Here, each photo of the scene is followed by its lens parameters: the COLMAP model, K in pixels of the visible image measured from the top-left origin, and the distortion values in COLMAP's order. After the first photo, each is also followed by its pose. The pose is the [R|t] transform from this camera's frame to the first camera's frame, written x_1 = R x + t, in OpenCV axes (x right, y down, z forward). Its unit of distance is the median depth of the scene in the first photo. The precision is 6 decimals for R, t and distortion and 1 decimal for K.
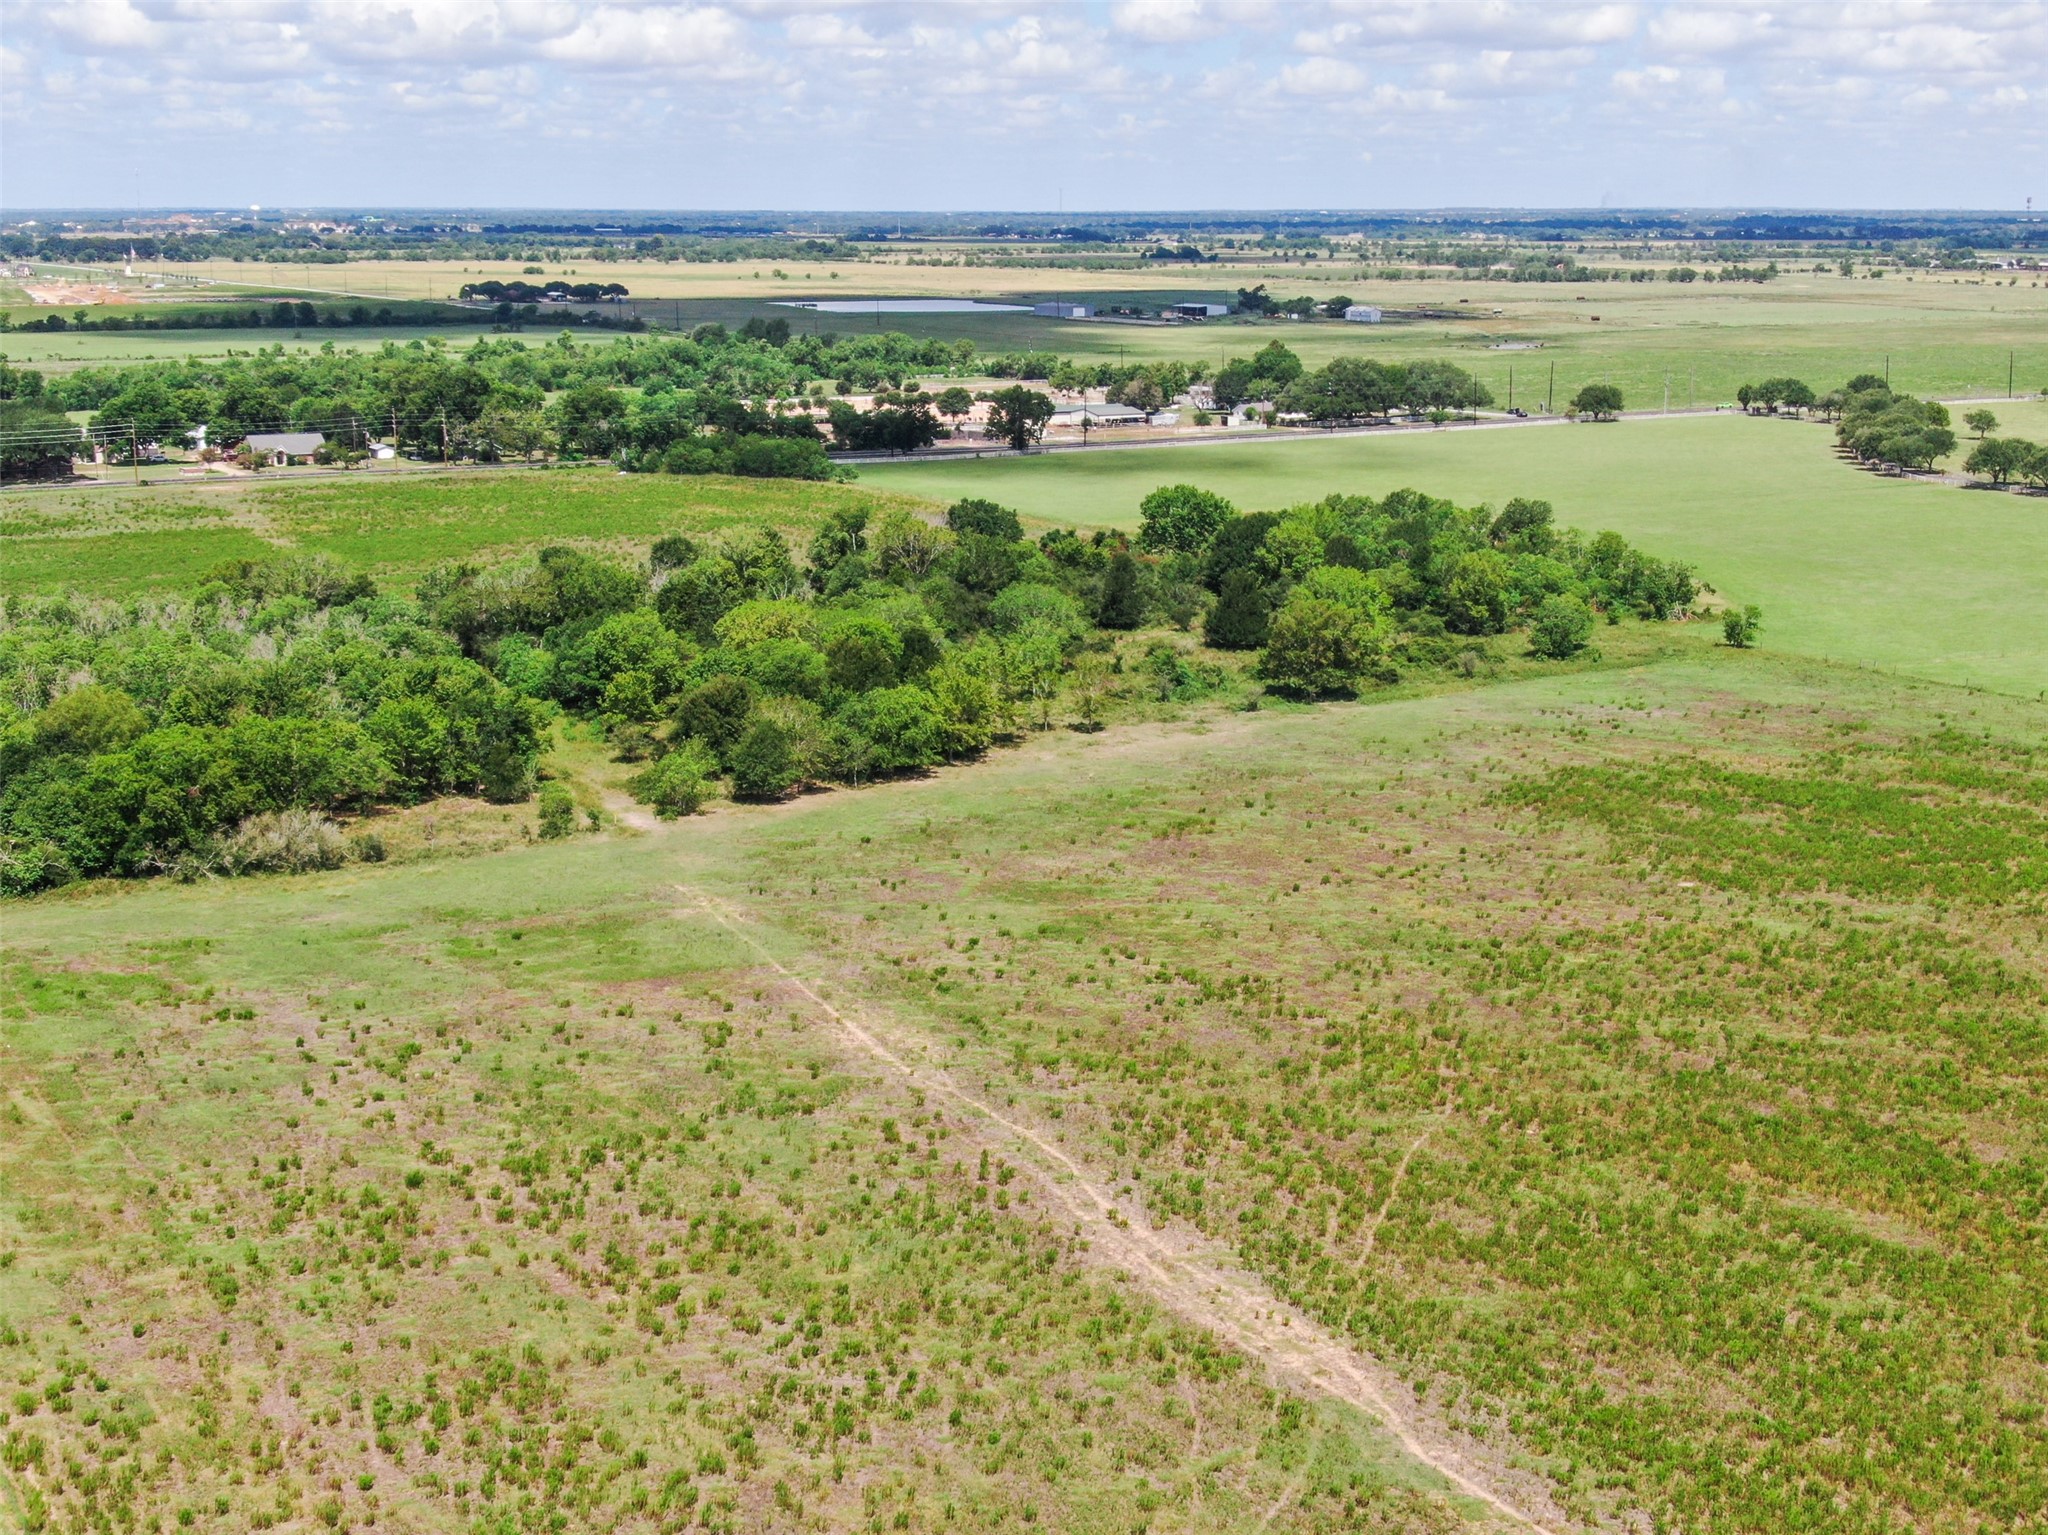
lens RADIAL K [[2908.3, 0, 1023.7], [0, 2908.3, 772.2], [0, 0, 1]] dist [0.089974, 0.000000]
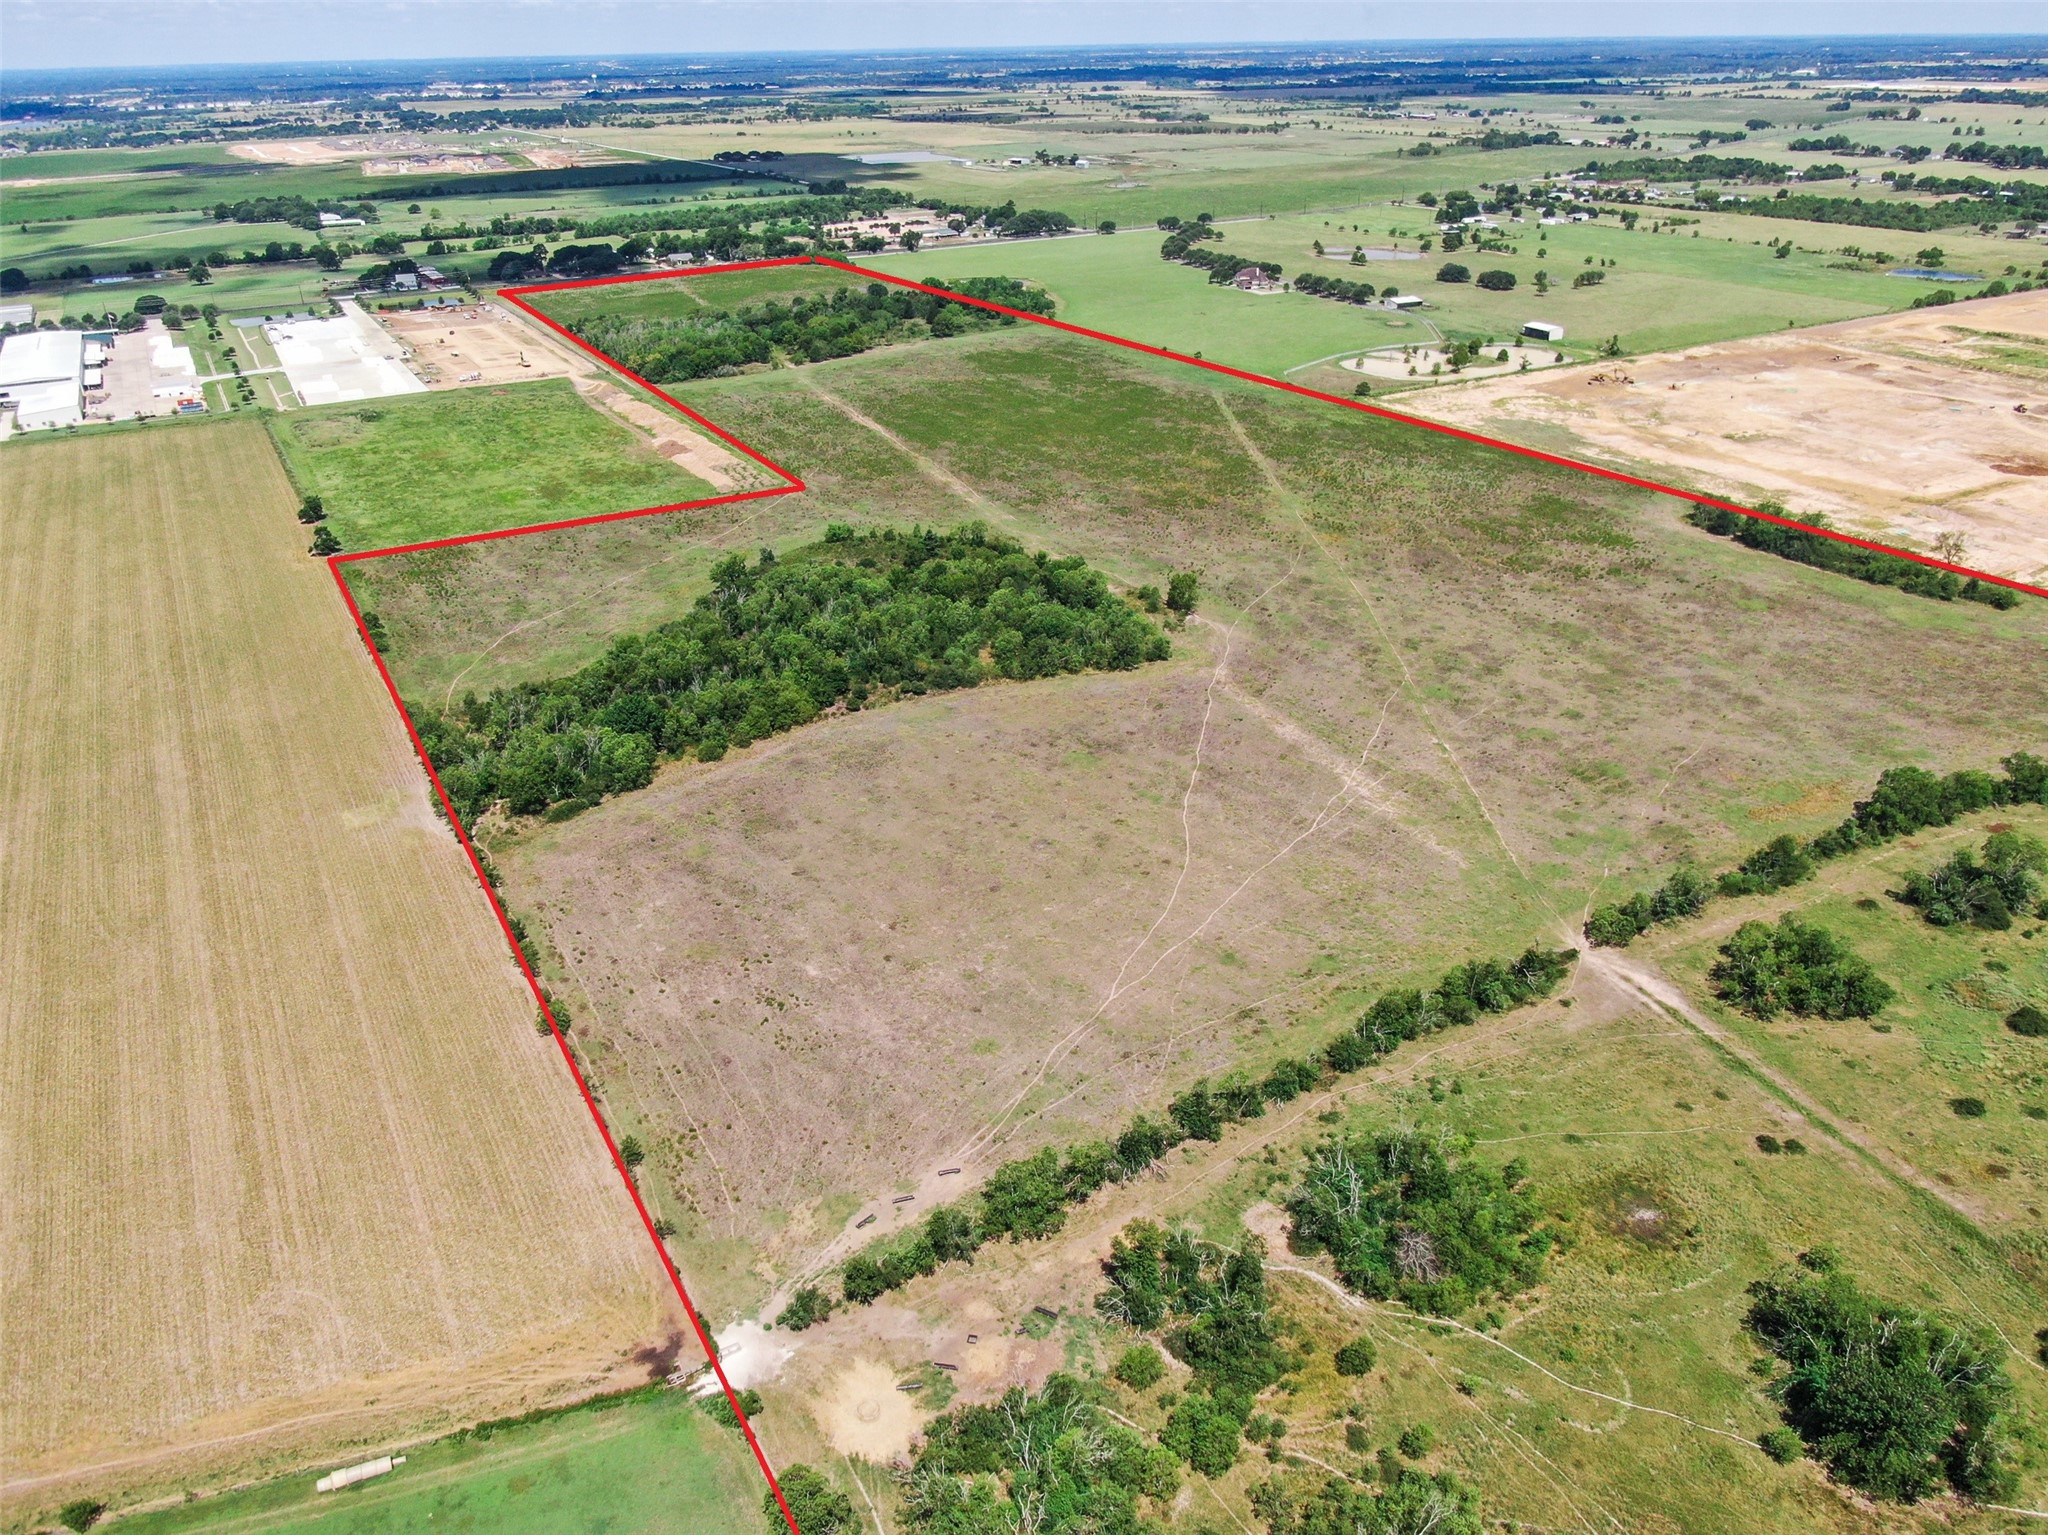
lens RADIAL K [[1472.0, 0, 1014.5], [0, 1472.0, 762.7], [0, 0, 1]] dist [-0.018051, 0.004670]
pose [[0.999769, -0.021436, 0.001537, 0.187391], [0.020277, 0.964566, 0.263063, 0.013865], [-0.007121, -0.262971, 0.964778, -1.305328]]
